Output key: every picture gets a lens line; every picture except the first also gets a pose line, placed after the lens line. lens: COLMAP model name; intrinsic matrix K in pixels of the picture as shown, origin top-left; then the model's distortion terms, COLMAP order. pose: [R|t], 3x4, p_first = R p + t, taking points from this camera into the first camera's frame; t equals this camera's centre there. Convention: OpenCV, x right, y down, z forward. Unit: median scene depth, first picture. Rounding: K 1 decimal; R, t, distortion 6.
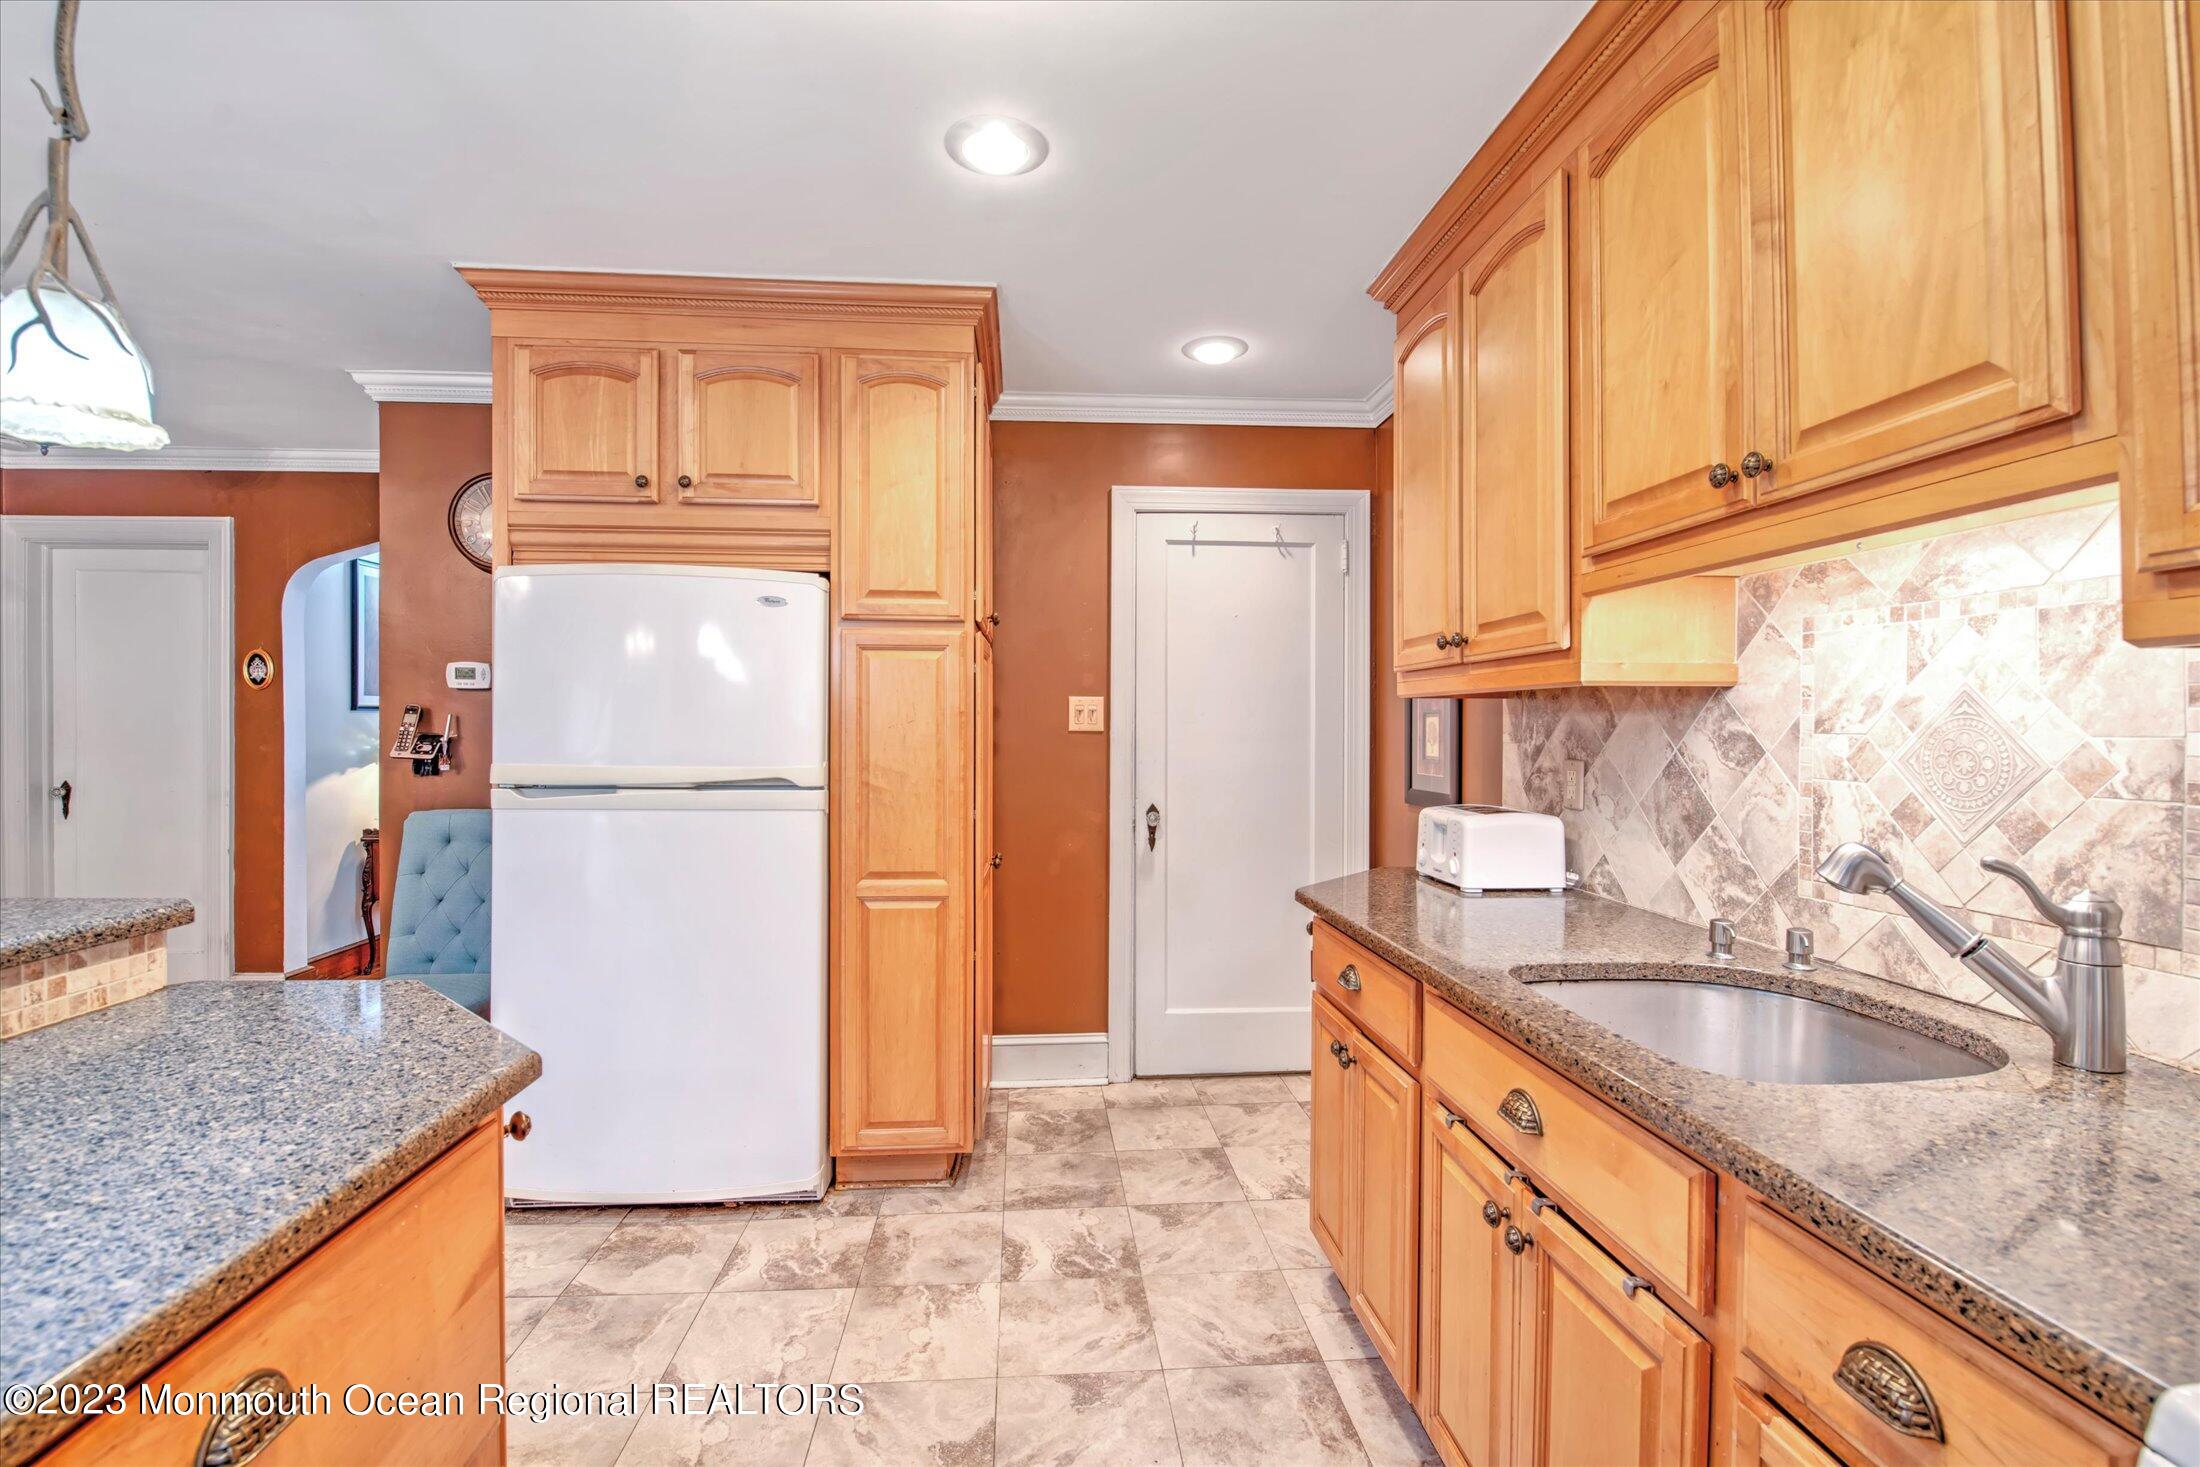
lens RADIAL K [[961.0, 0, 1133.9], [0, 961.0, 722.2], [0, 0, 1]] dist [-0.010046, -0.006620]
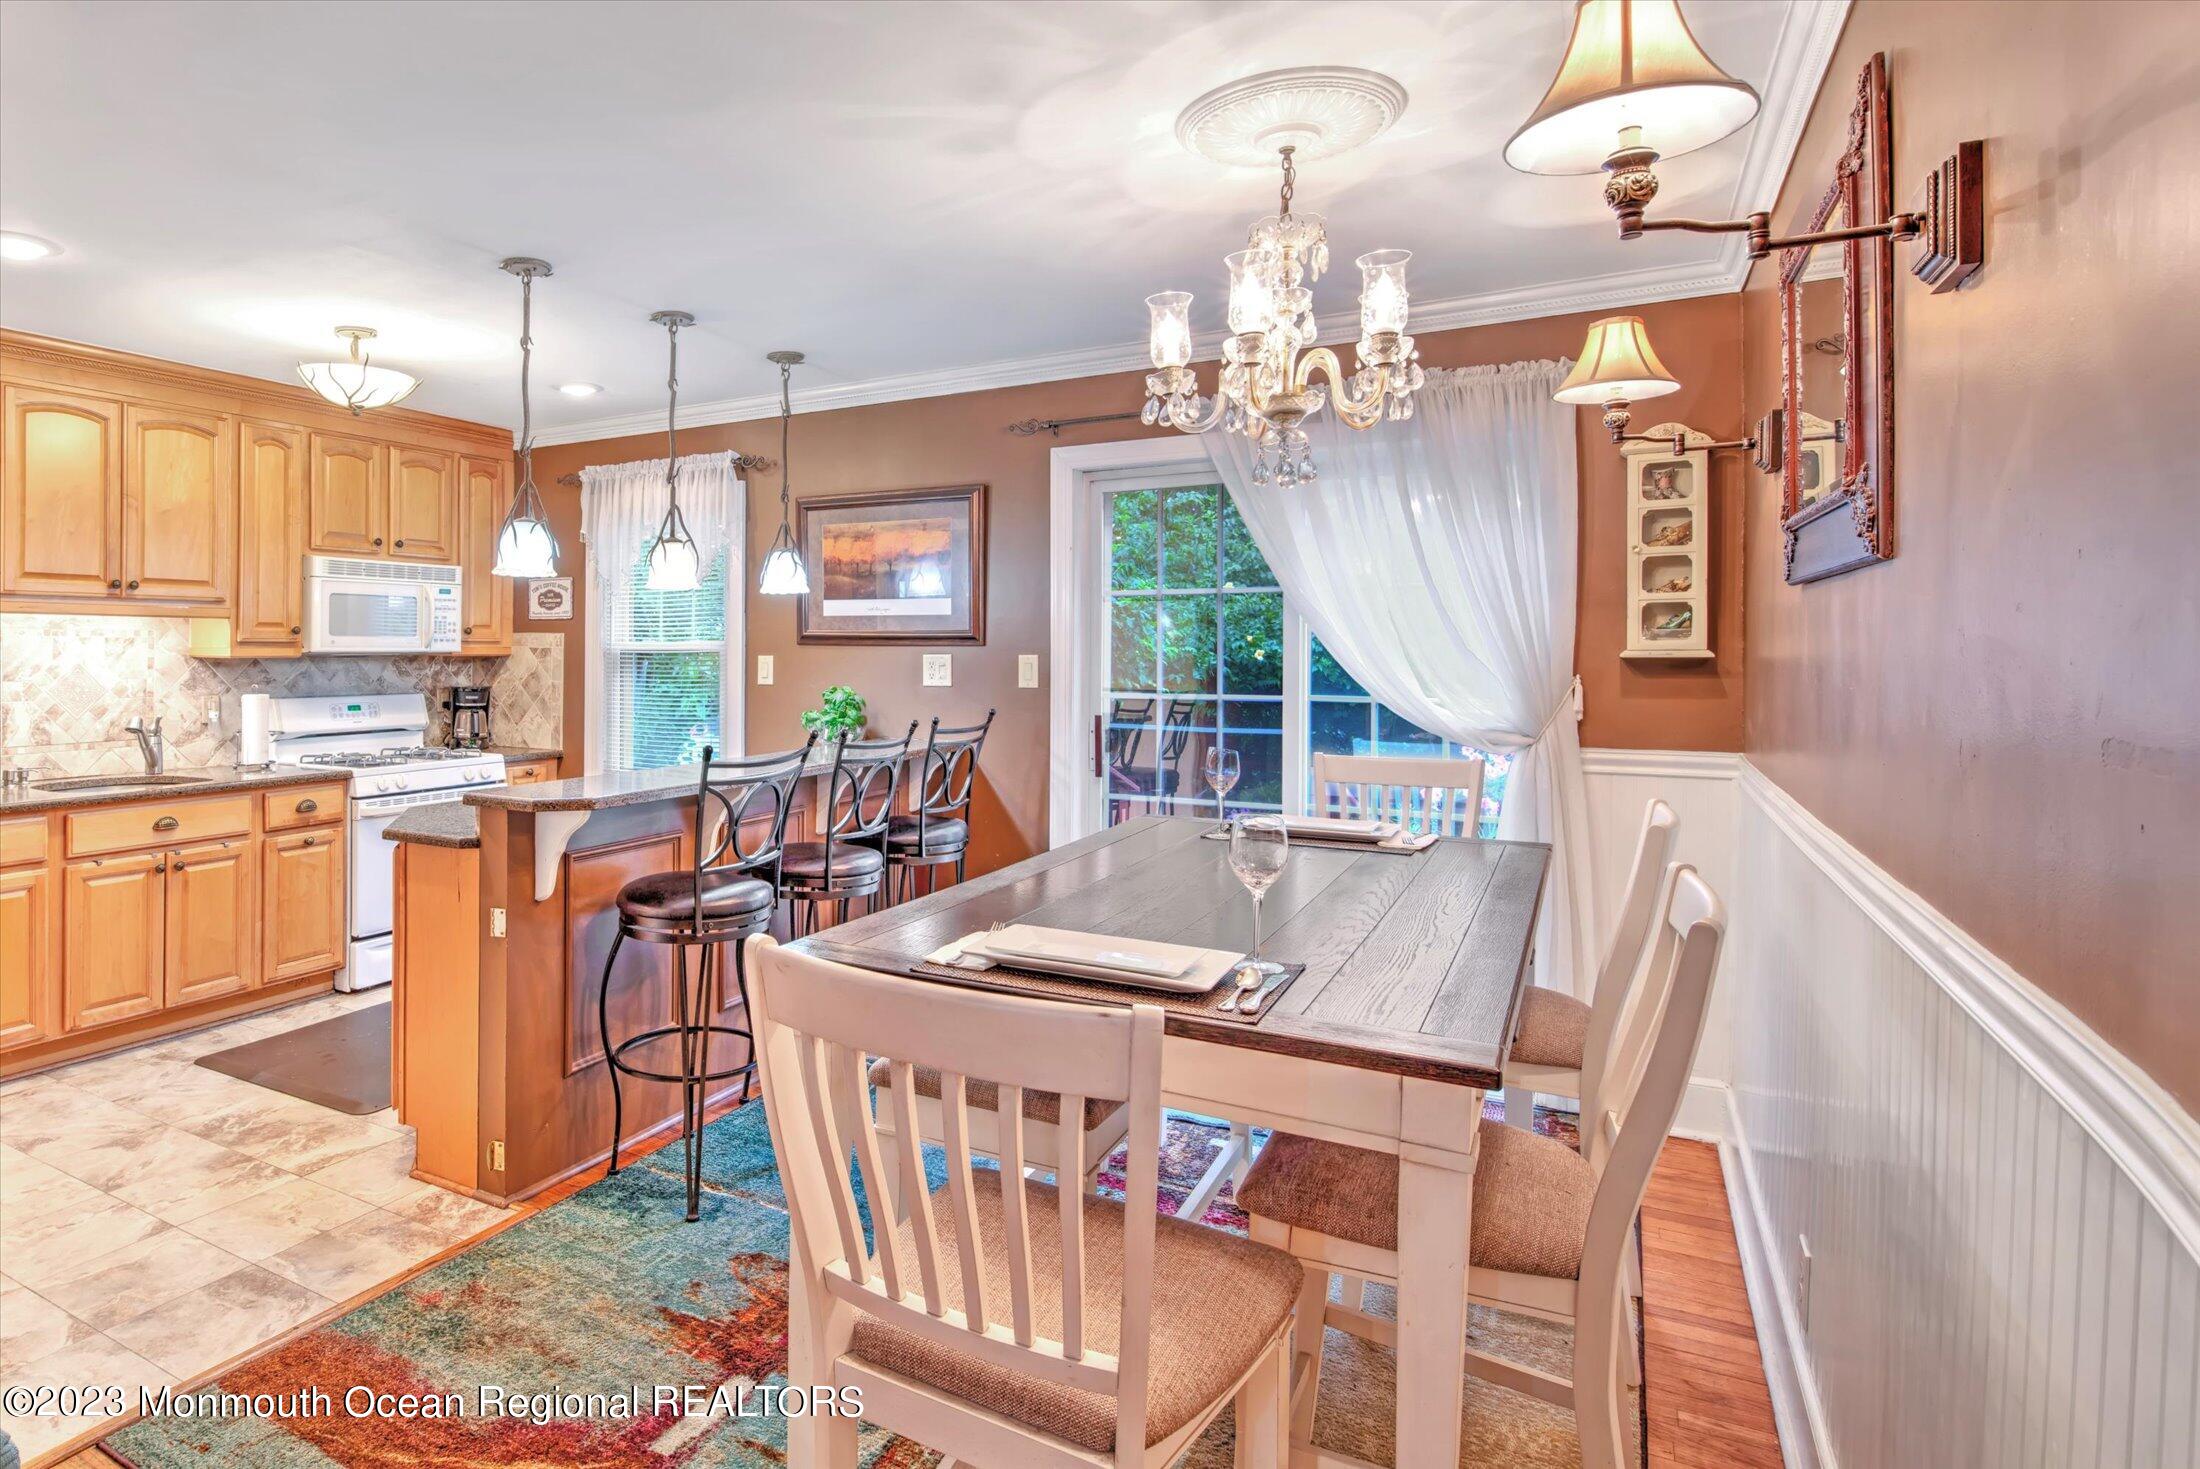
lens RADIAL K [[1196.5, 0, 863.0], [0, 1196.5, 643.9], [0, 0, 1]] dist [-0.012695, 0.001958]
pose [[-0.797624, 0.000586, 0.603155, -1.521008], [-0.004788, 0.999962, -0.007303, -0.038212], [-0.603136, -0.008713, -0.797591, 1.194706]]
